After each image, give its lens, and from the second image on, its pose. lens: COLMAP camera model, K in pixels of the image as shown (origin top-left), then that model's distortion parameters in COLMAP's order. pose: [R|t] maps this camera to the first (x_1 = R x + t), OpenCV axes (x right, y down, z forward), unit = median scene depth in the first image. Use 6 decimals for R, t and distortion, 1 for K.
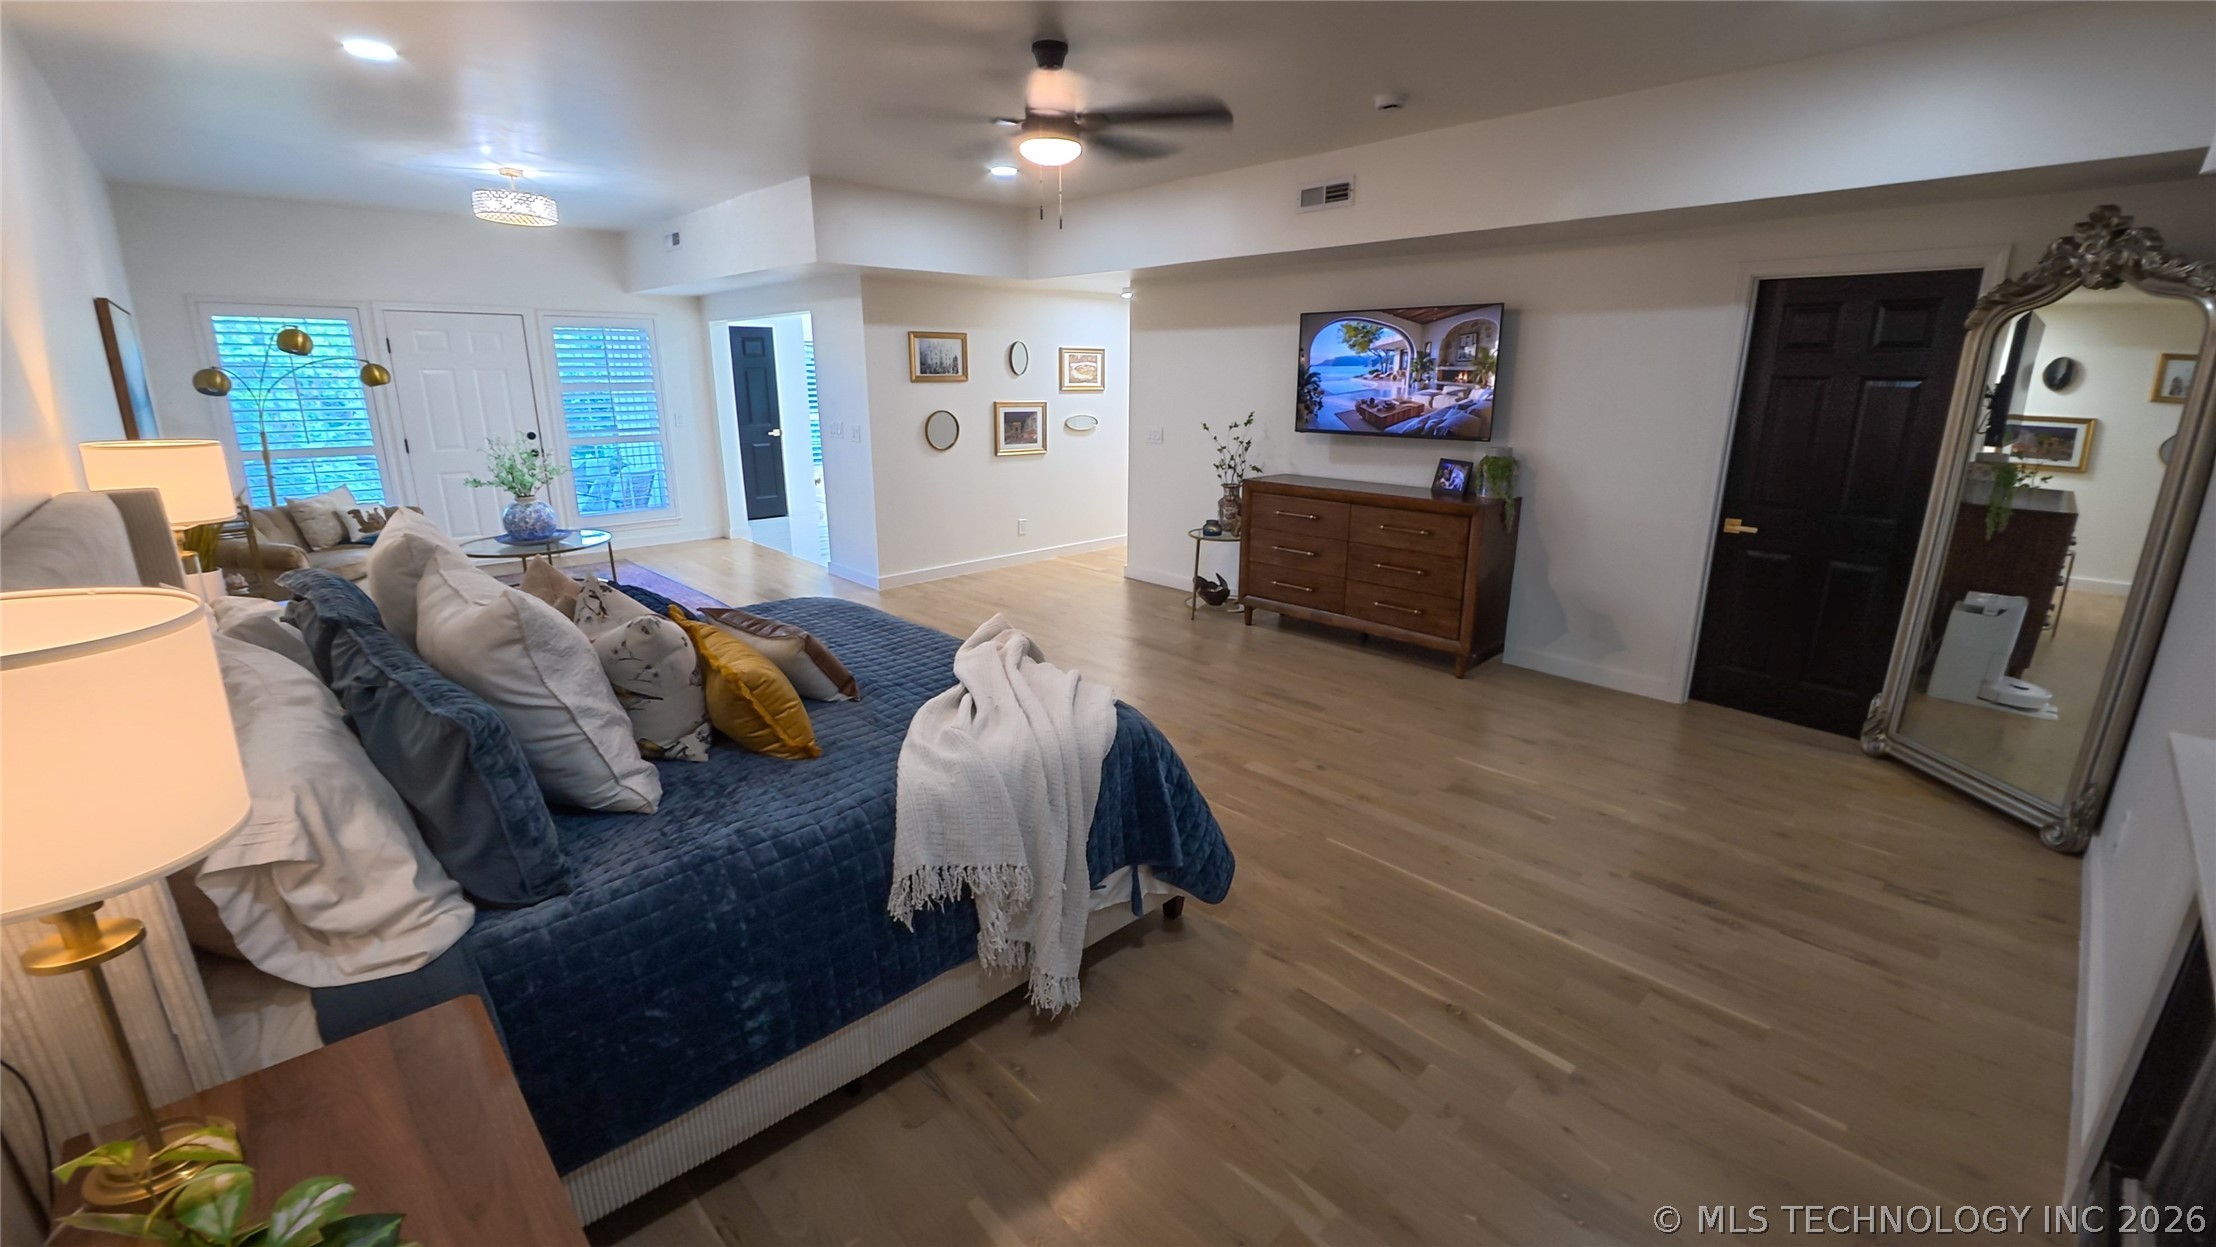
lens RADIAL K [[914.6, 0, 1124.0], [0, 914.6, 615.7], [0, 0, 1]] dist [0.010627, -0.003730]
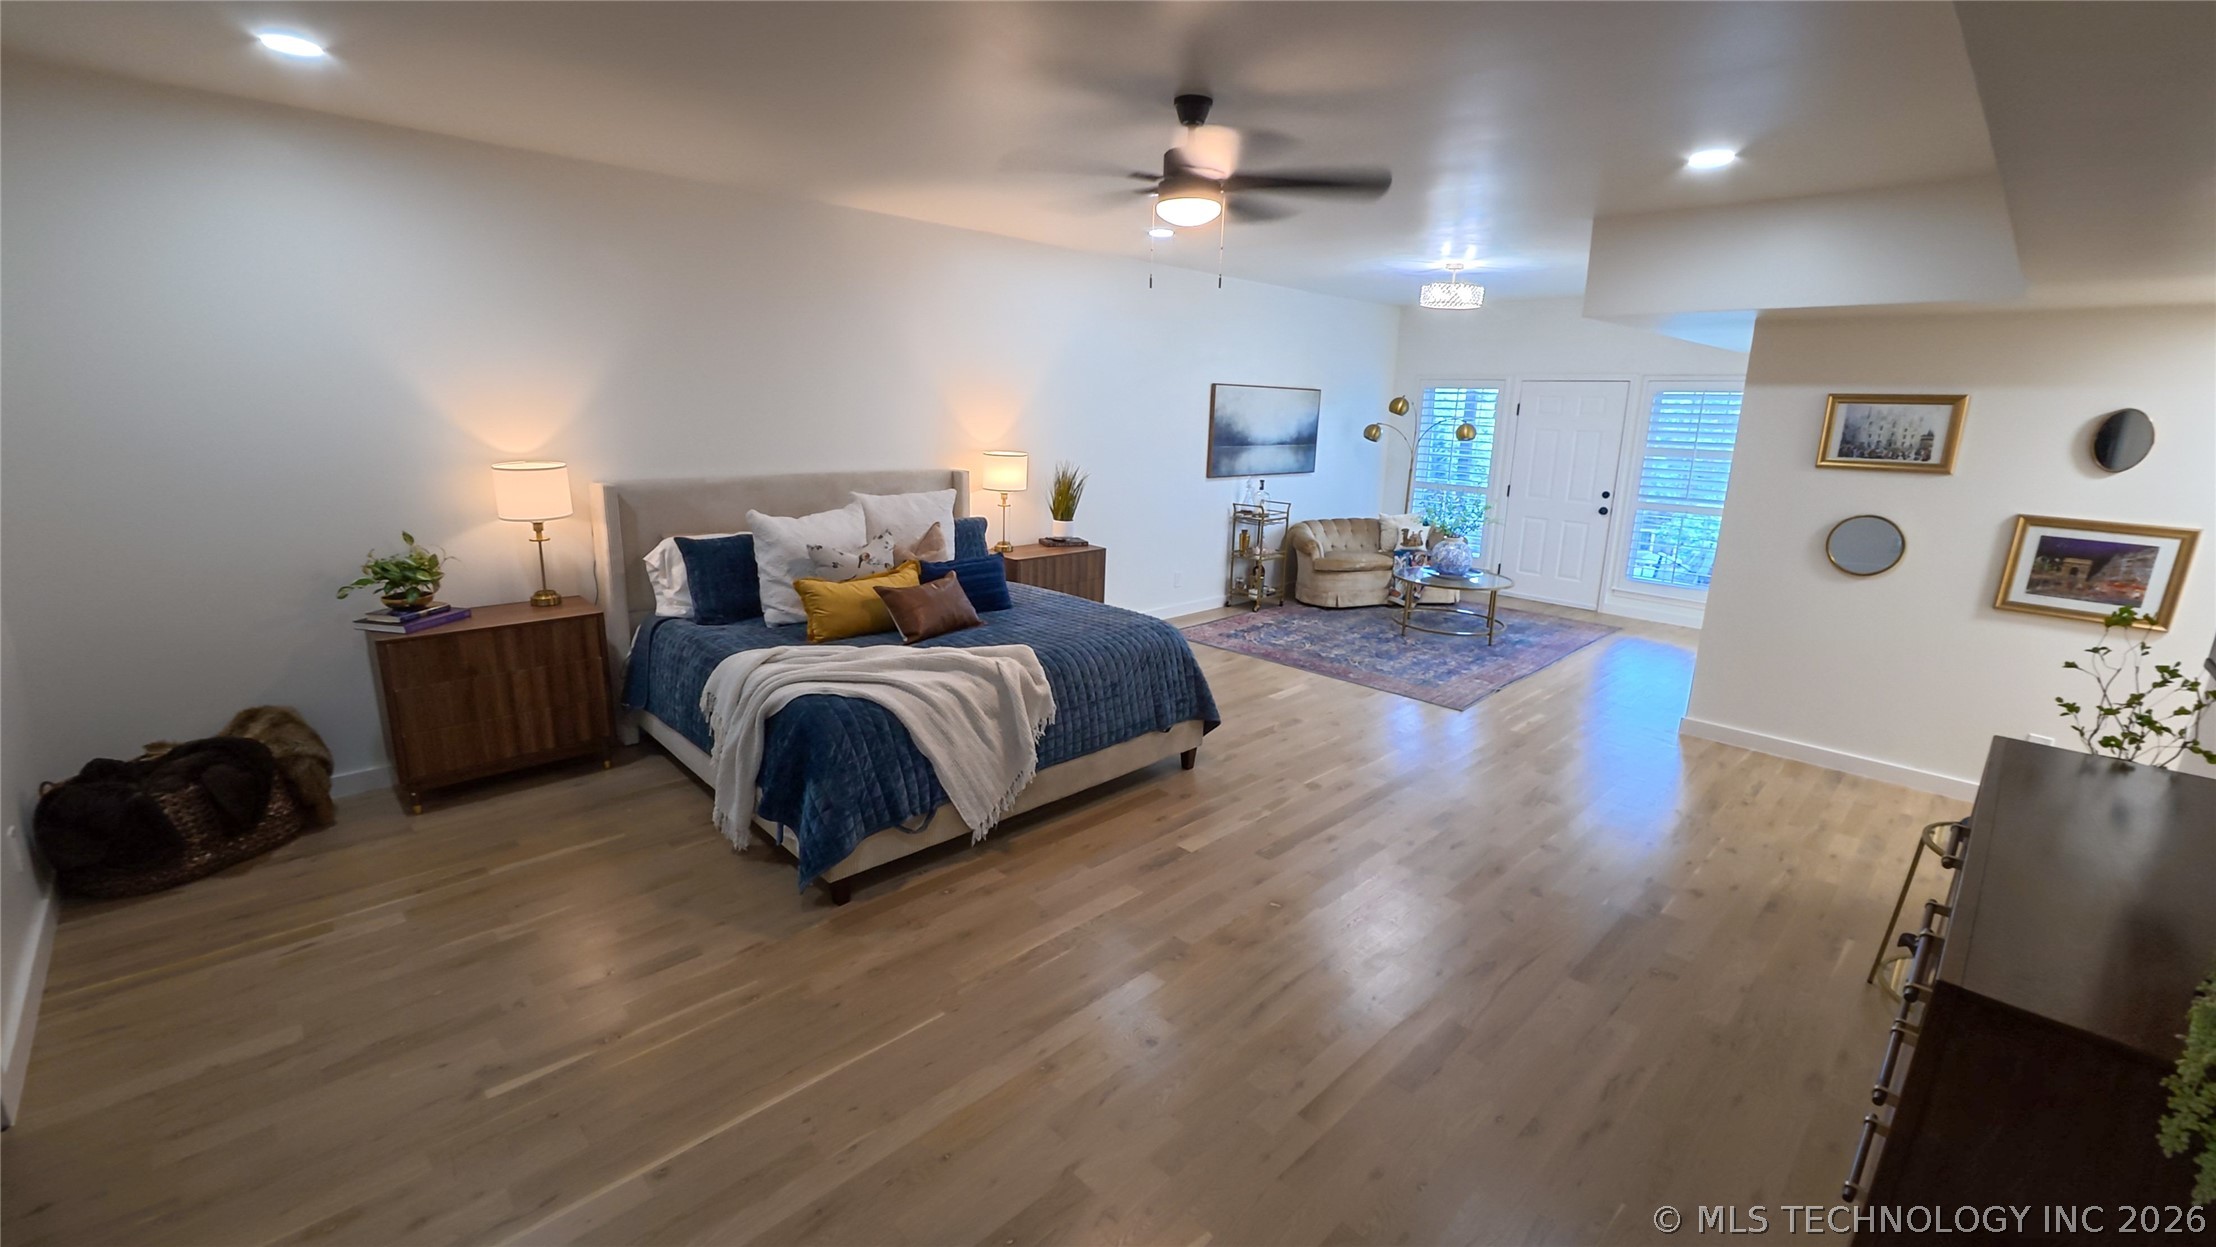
lens RADIAL K [[914.6, 0, 1113.8], [0, 914.6, 632.0], [0, 0, 1]] dist [0.010627, -0.003730]
pose [[-0.003590, 0.246262, -0.969197, 0.562896], [-0.289785, 0.927360, 0.236705, -0.186330], [0.957085, 0.281708, 0.068033, 0.599694]]
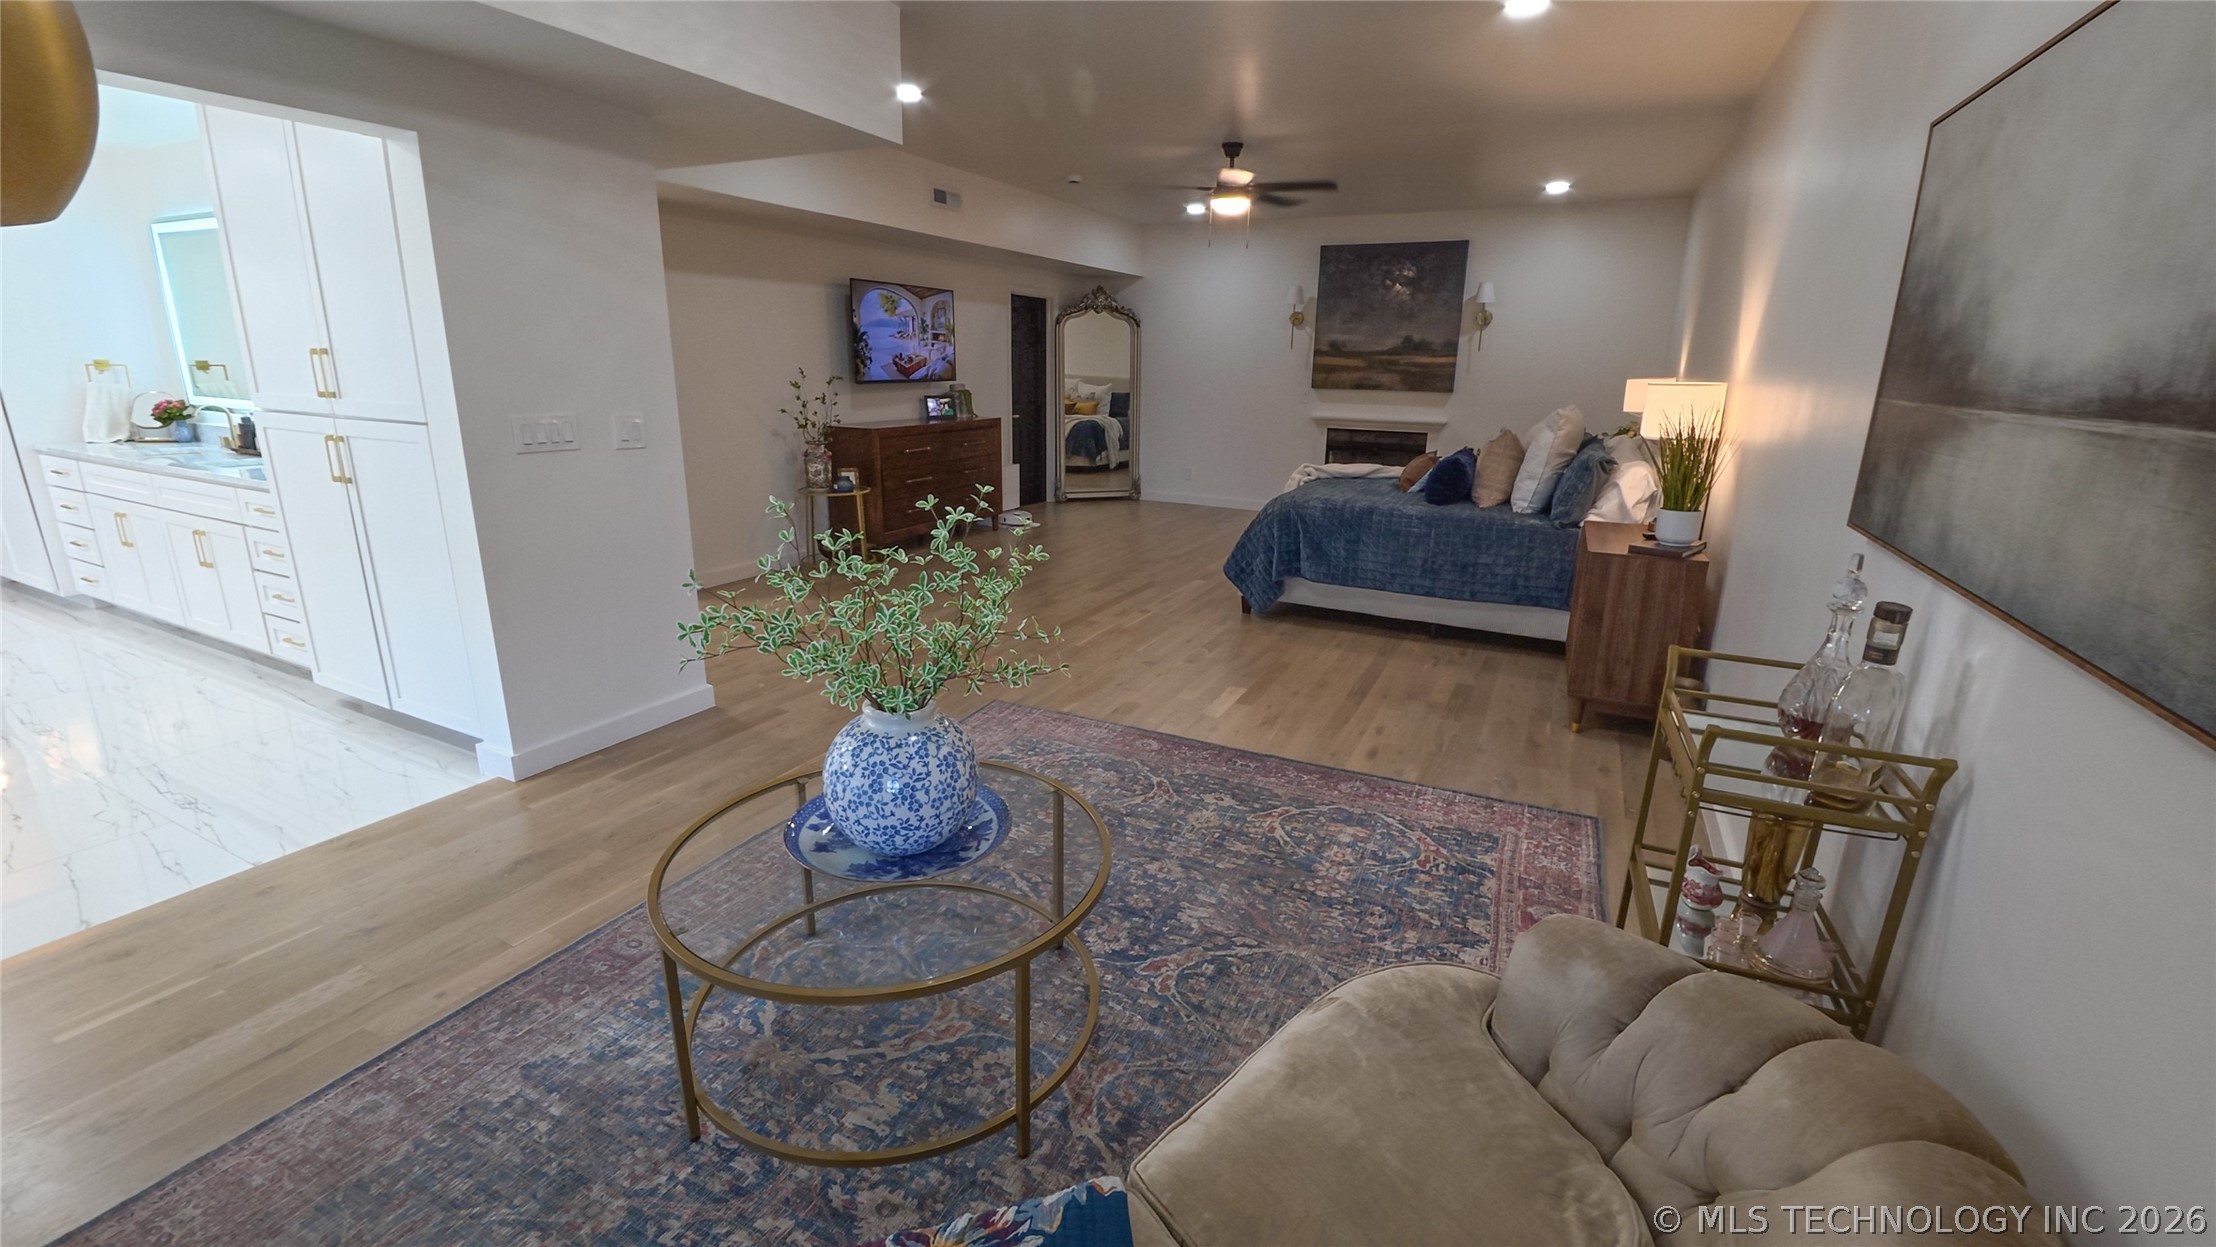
lens RADIAL K [[914.6, 0, 1110.6], [0, 914.6, 617.7], [0, 0, 1]] dist [0.010627, -0.003730]
pose [[-0.312513, -0.265931, 0.911930, -1.085042], [0.230119, 0.910224, 0.344294, -0.270849], [-0.921619, 0.317448, -0.223261, 1.119210]]
